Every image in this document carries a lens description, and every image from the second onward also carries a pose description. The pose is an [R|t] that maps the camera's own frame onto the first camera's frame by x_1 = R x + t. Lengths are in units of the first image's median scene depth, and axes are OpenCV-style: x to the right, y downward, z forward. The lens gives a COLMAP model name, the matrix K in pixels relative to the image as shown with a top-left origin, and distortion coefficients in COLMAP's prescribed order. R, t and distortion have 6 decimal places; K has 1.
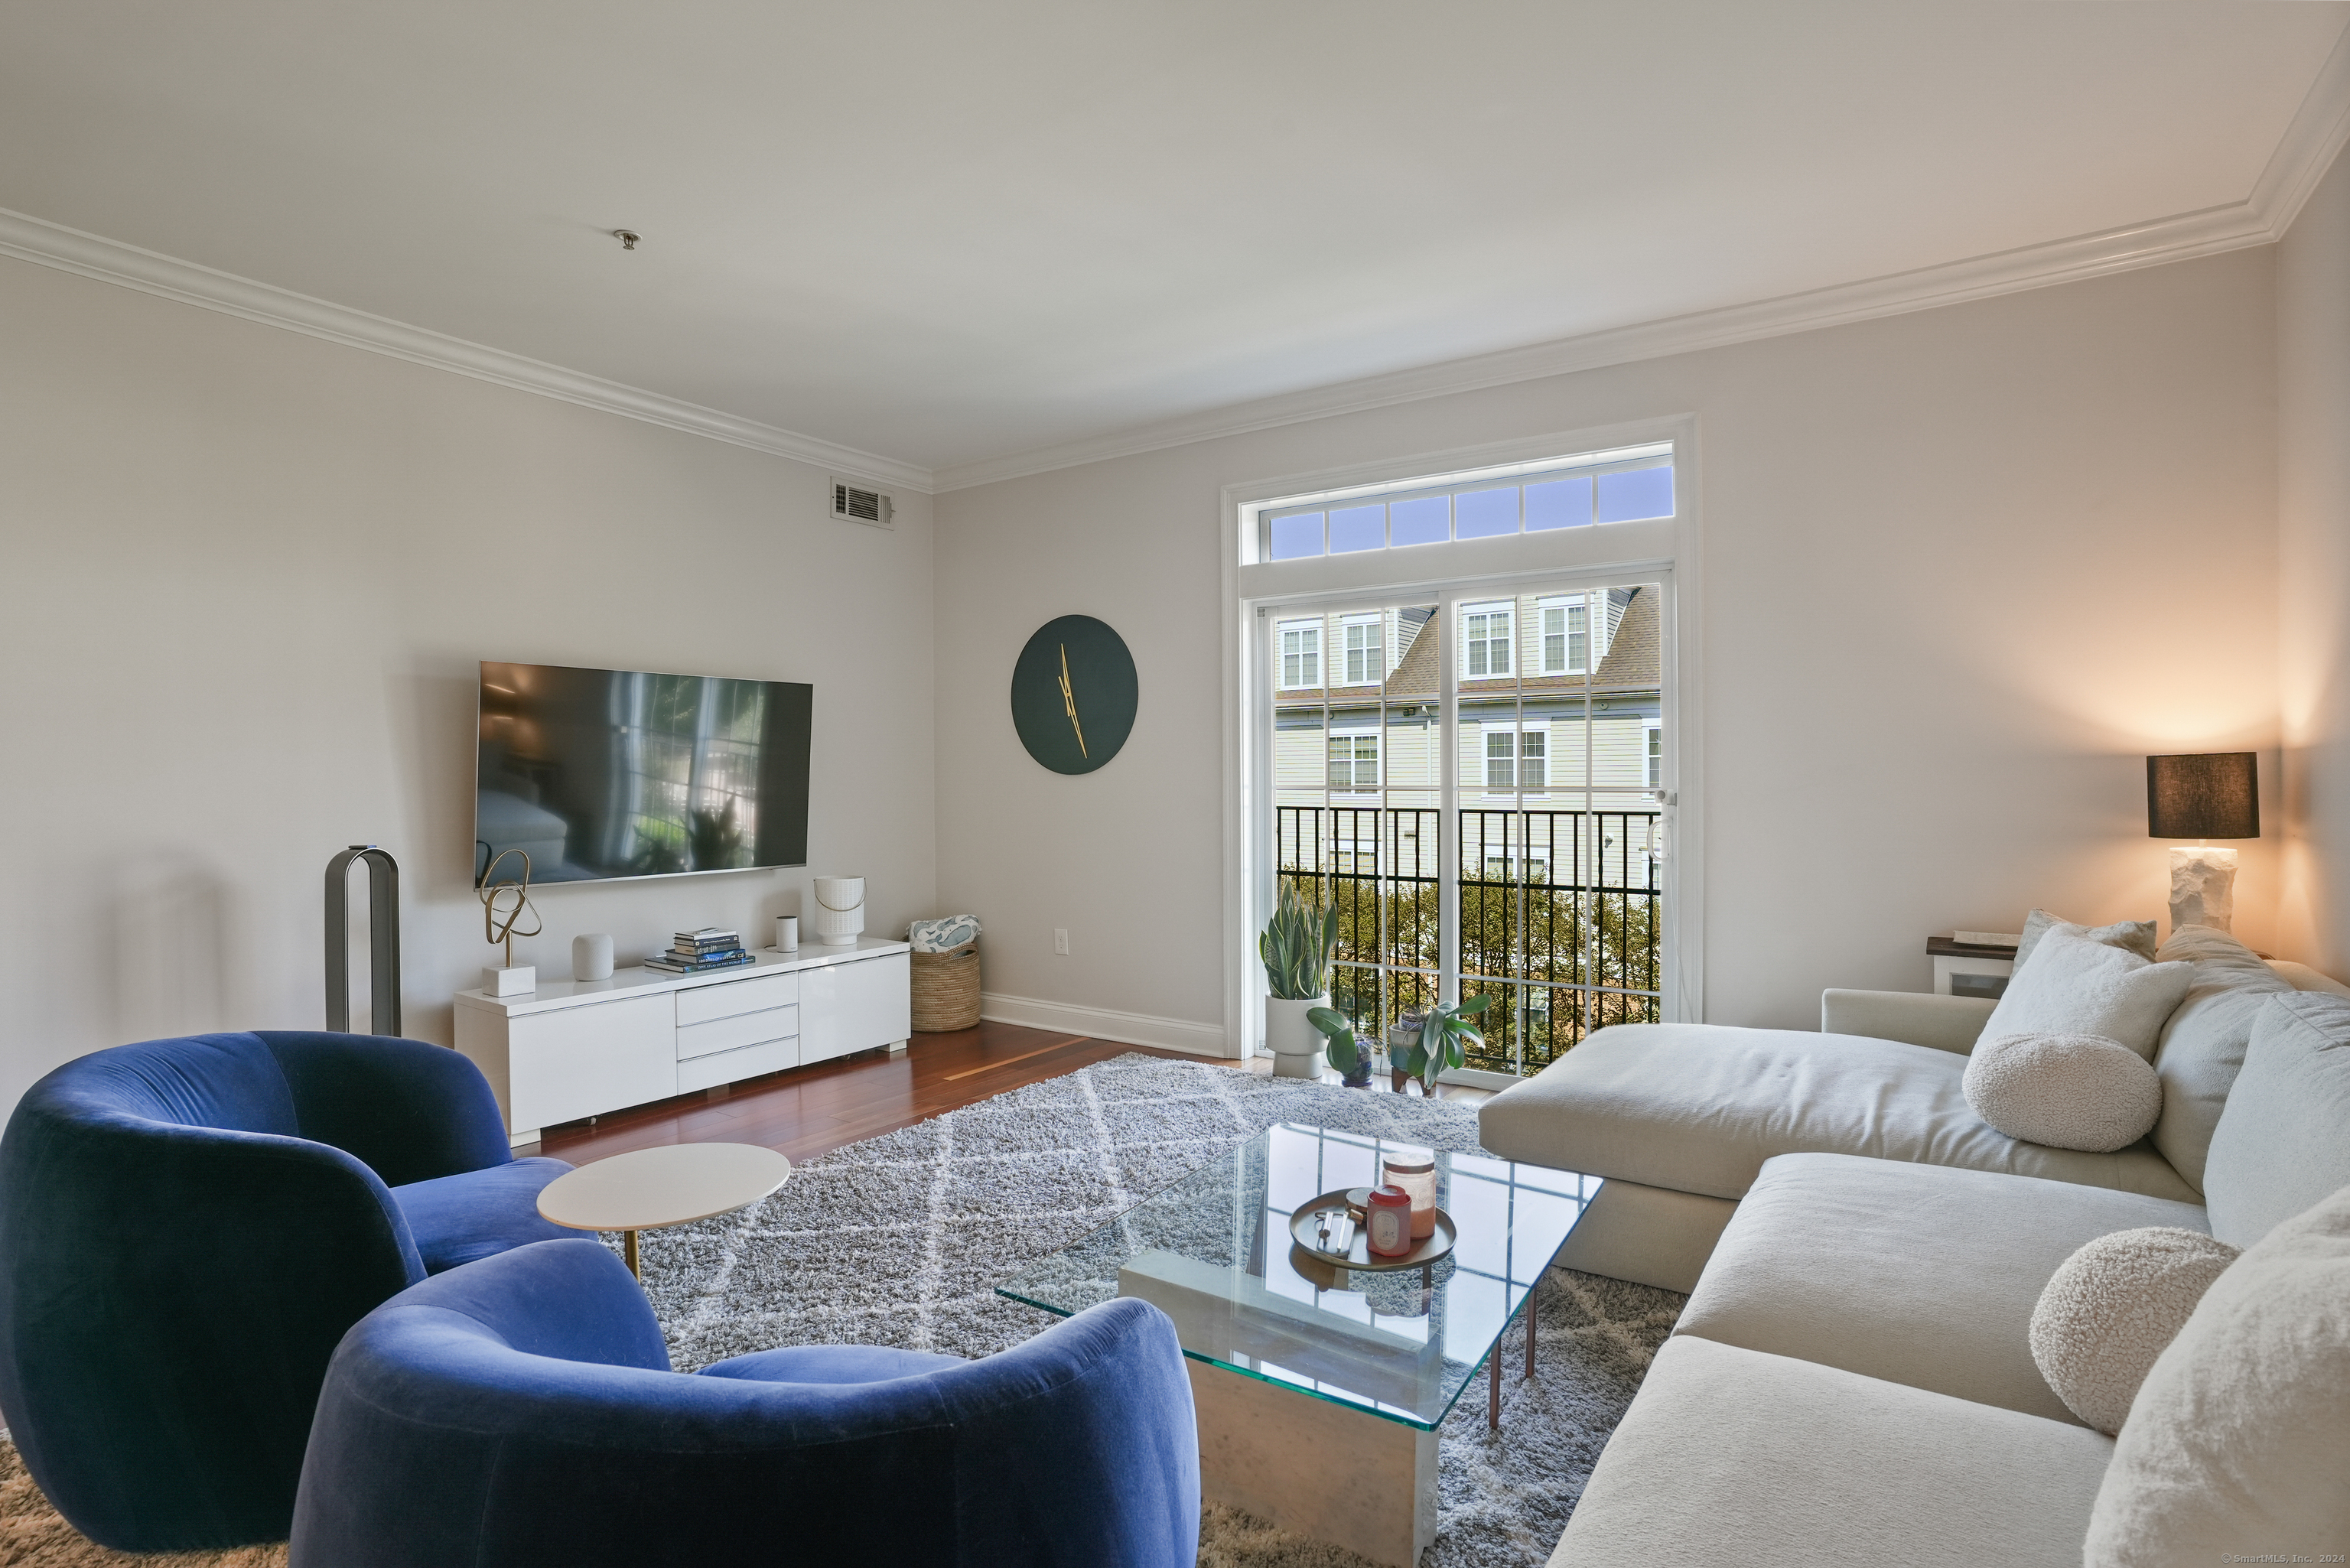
lens RADIAL K [[1156.3, 0, 1181.8], [0, 1156.3, 786.9], [0, 0, 1]] dist [-0.050634, 0.015161]
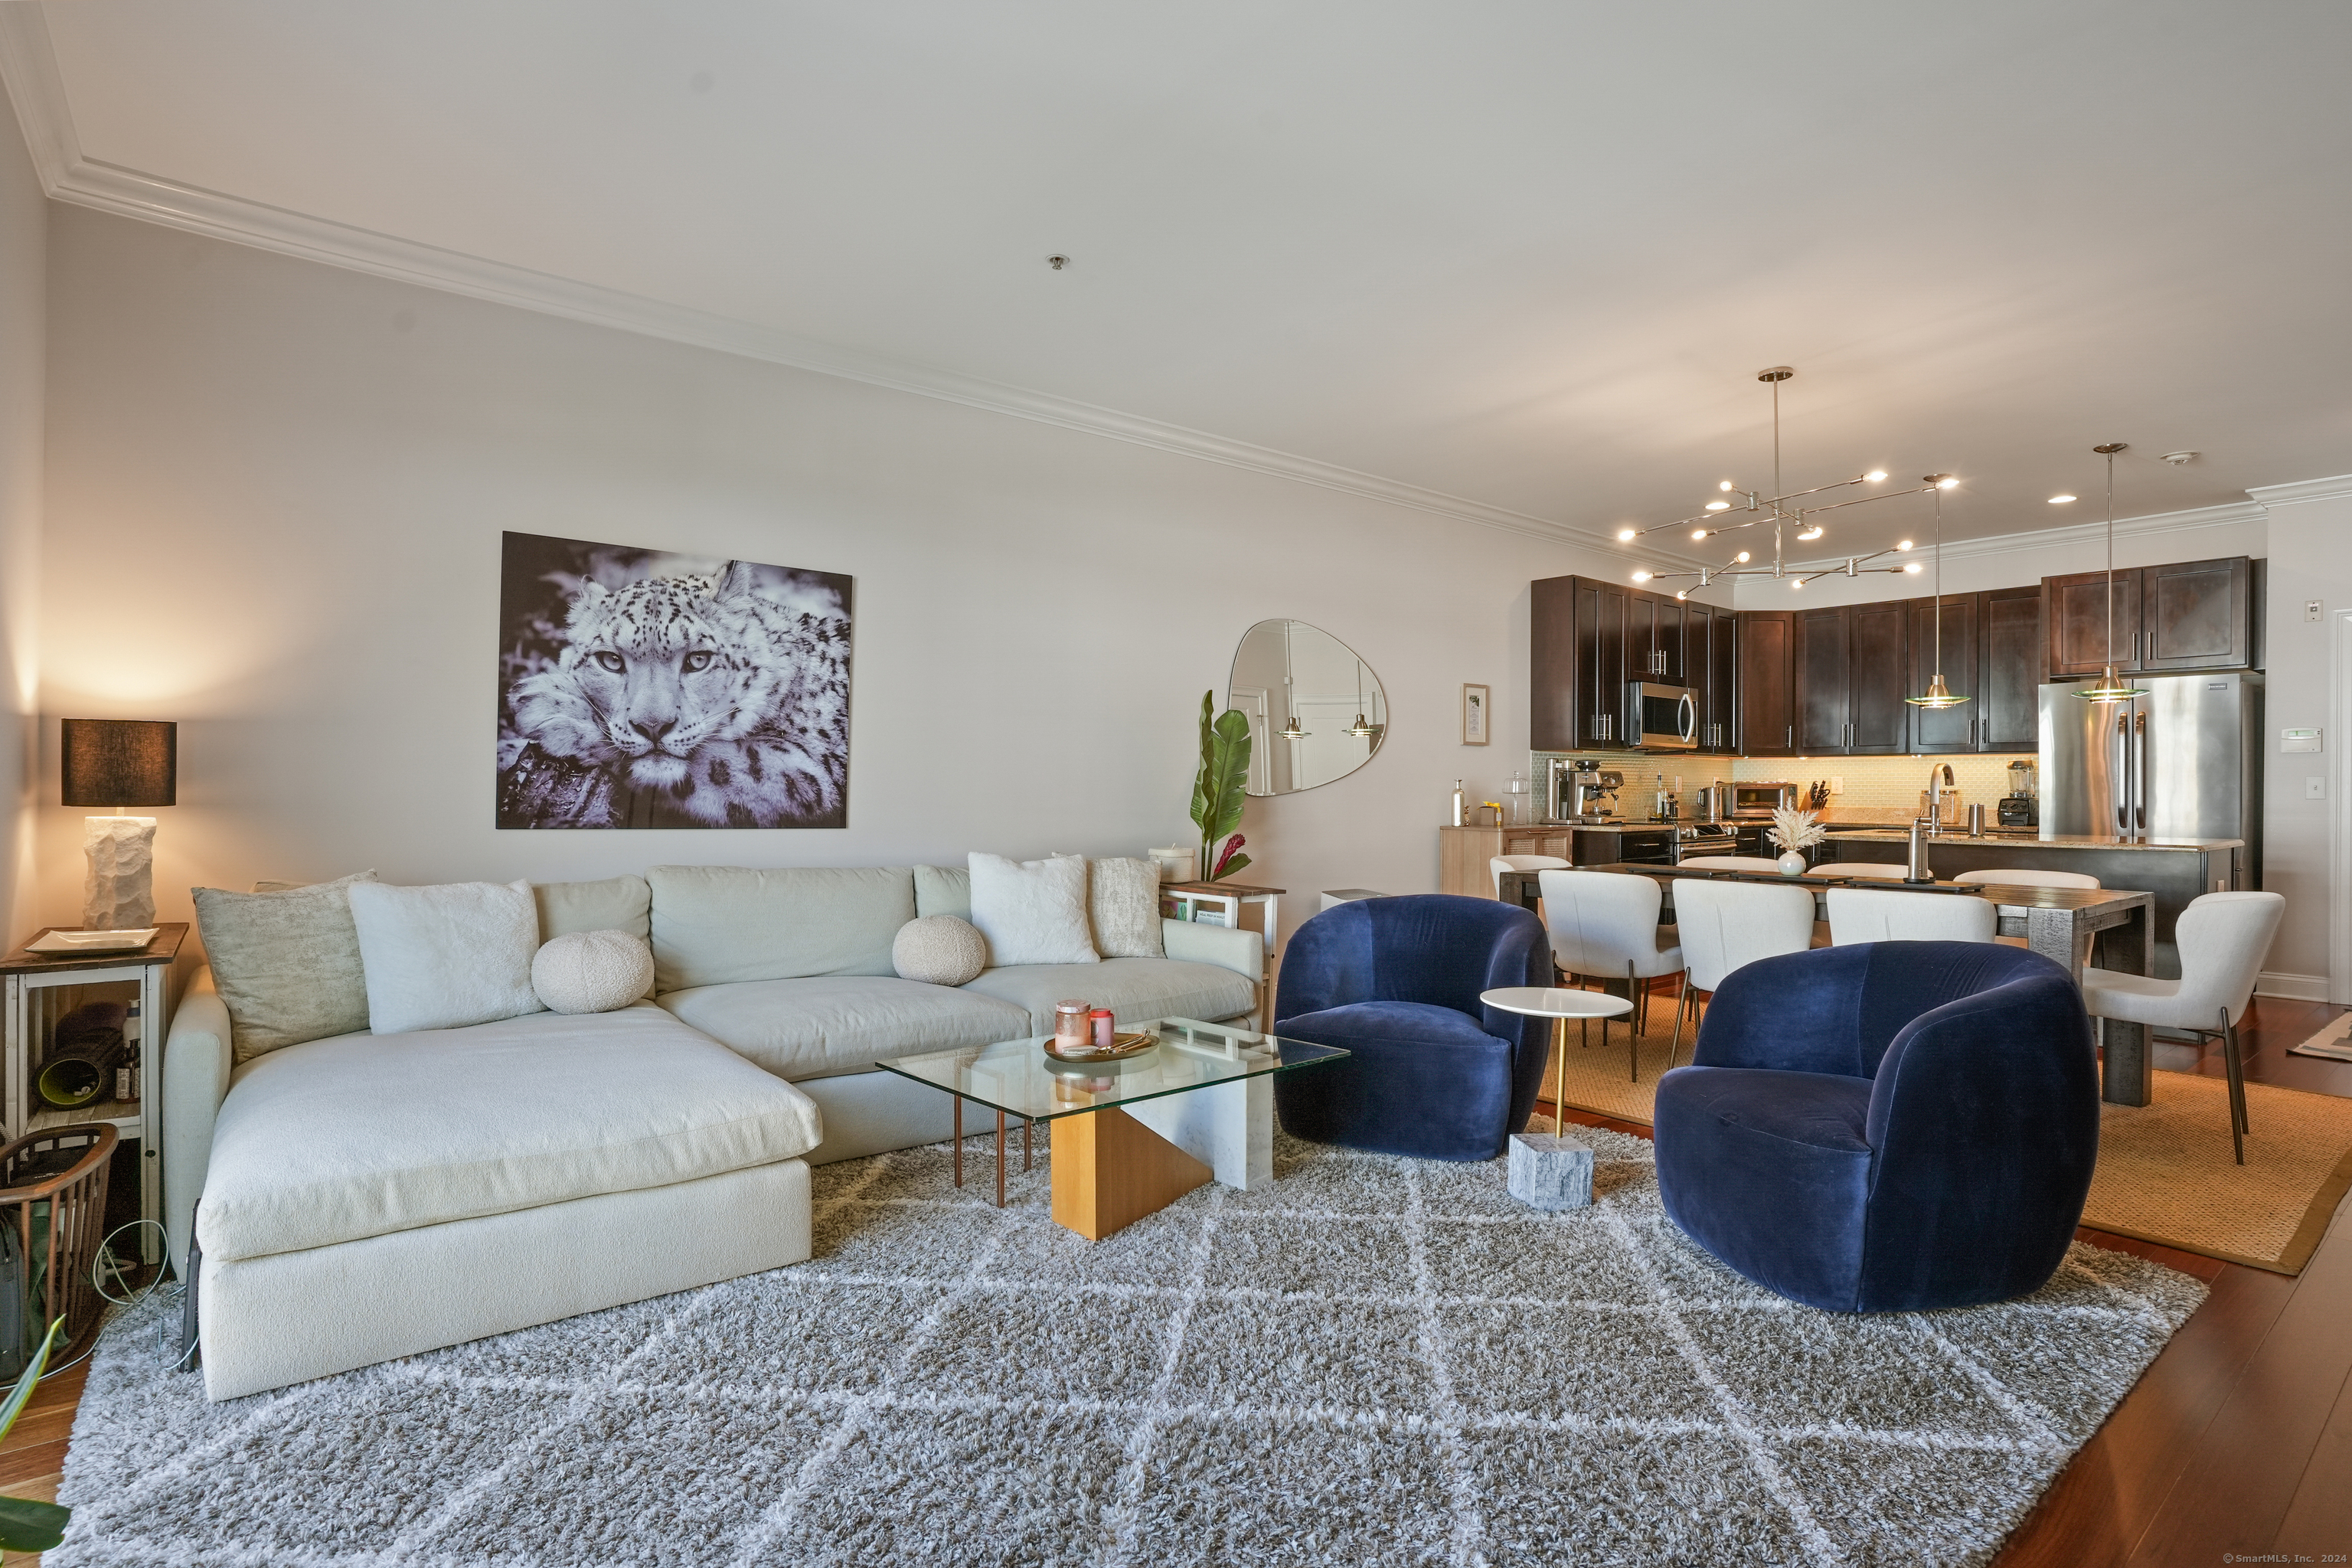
lens RADIAL K [[1187.4, 0, 1153.7], [0, 1187.4, 789.3], [0, 0, 1]] dist [-0.065871, 0.025350]
pose [[-0.950615, 0.000092, 0.310373, -0.203479], [0.002706, 0.999964, 0.007993, 0.019639], [-0.310362, 0.008439, -0.950581, 1.309861]]
